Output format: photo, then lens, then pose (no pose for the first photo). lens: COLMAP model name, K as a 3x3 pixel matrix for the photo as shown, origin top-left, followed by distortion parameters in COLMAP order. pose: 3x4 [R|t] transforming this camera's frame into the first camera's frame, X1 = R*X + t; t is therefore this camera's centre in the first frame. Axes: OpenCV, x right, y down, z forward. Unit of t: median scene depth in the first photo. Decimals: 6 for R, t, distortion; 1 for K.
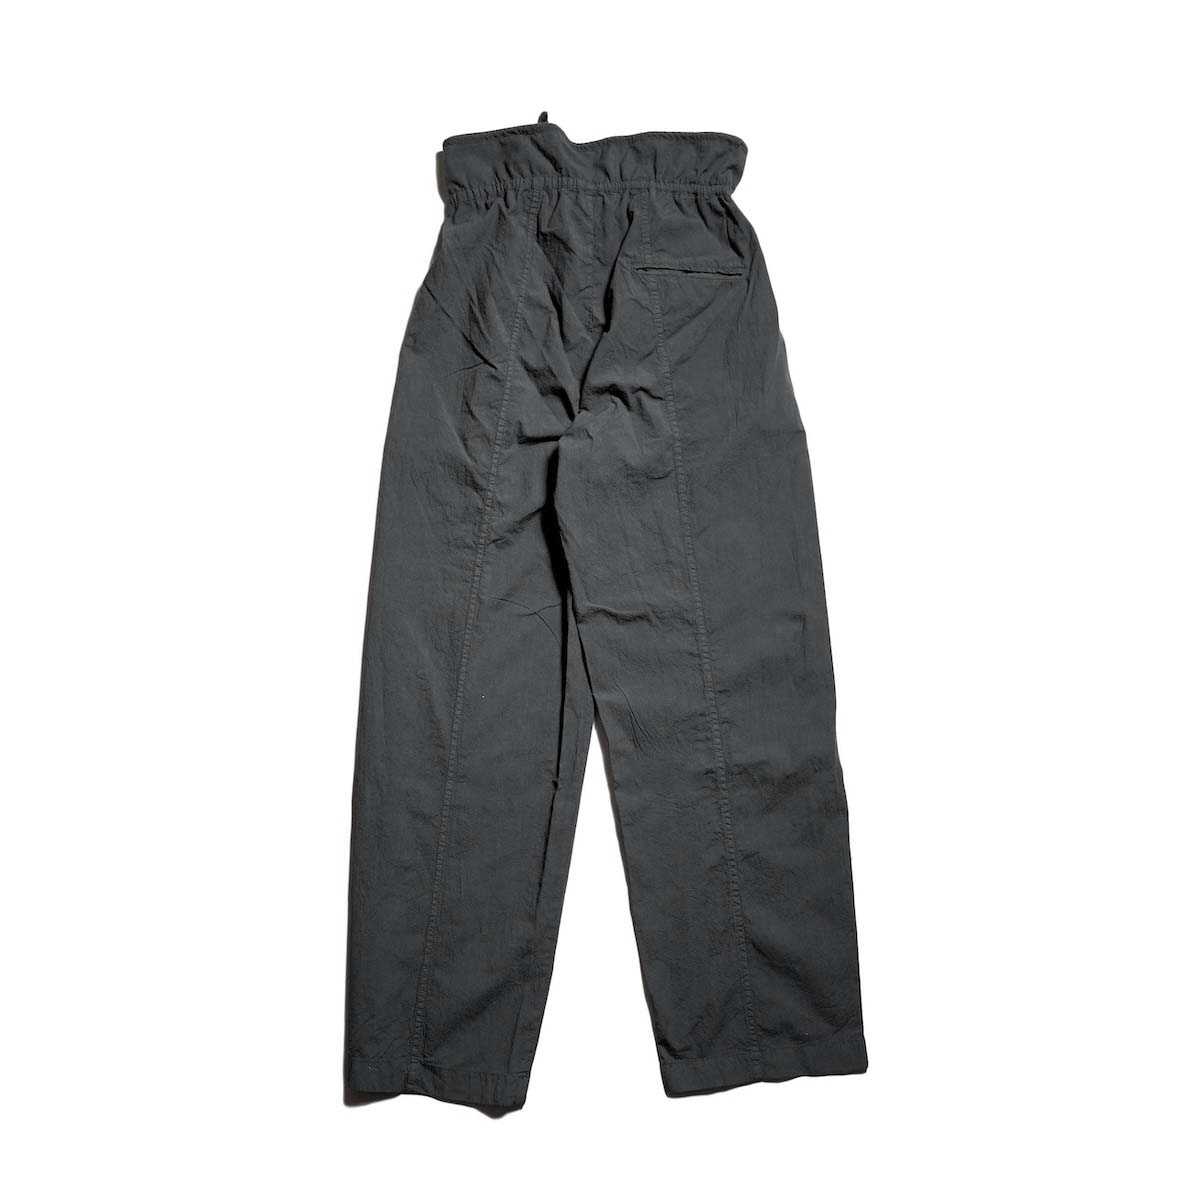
lens RADIAL K [[1310.5, 0, 598.4], [0, 1310.5, 595.6], [0, 0, 1]] dist [-0.014491, -0.009726]
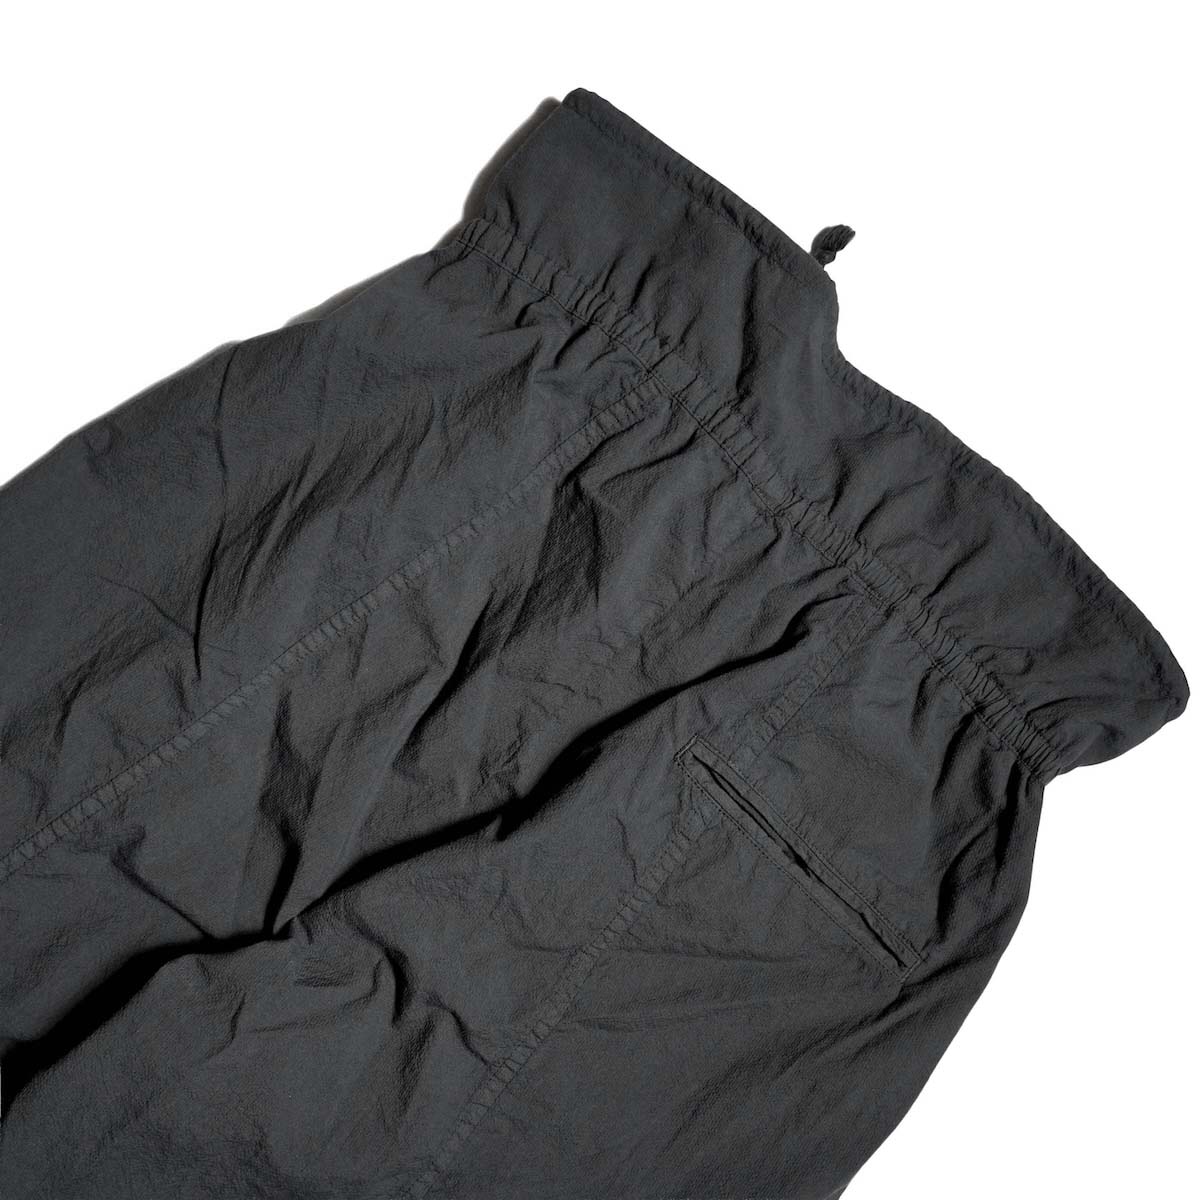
lens RADIAL K [[1310.5, 0, 598.4], [0, 1310.5, 595.6], [0, 0, 1]] dist [-0.014491, -0.009726]
pose [[0.704754, 0.709265, -0.016295, -0.013120], [-0.706849, 0.703948, 0.069440, -0.284213], [0.060722, -0.037420, 0.997453, 0.654901]]
